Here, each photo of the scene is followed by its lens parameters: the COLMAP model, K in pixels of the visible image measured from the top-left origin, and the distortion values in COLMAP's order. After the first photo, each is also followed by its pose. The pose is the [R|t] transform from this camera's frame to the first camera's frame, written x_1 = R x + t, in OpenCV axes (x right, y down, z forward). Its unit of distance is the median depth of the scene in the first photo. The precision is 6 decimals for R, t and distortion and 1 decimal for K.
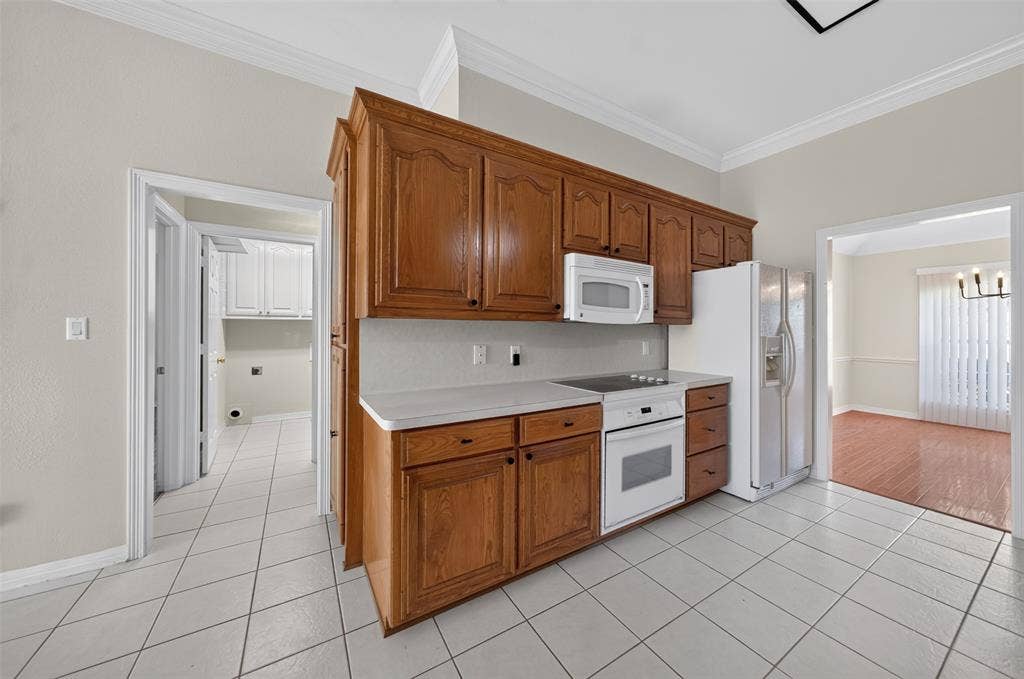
lens RADIAL K [[360.3, 0, 524.0], [0, 360.3, 330.5], [0, 0, 1]] dist [-0.000872, 0.000020]
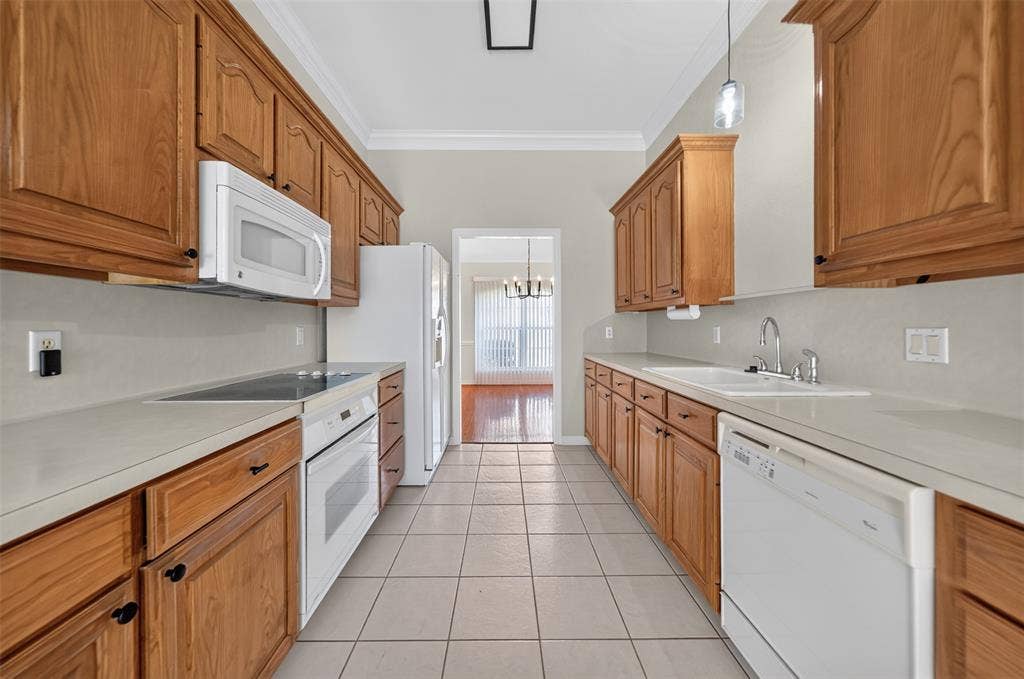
lens RADIAL K [[359.3, 0, 501.4], [0, 359.3, 327.6], [0, 0, 1]] dist [0.000383, 0.000181]
pose [[0.525537, -0.003904, 0.850762, -0.111372], [0.002965, 0.999992, 0.002757, 0.041405], [-0.850766, 0.001073, 0.525544, 0.332004]]
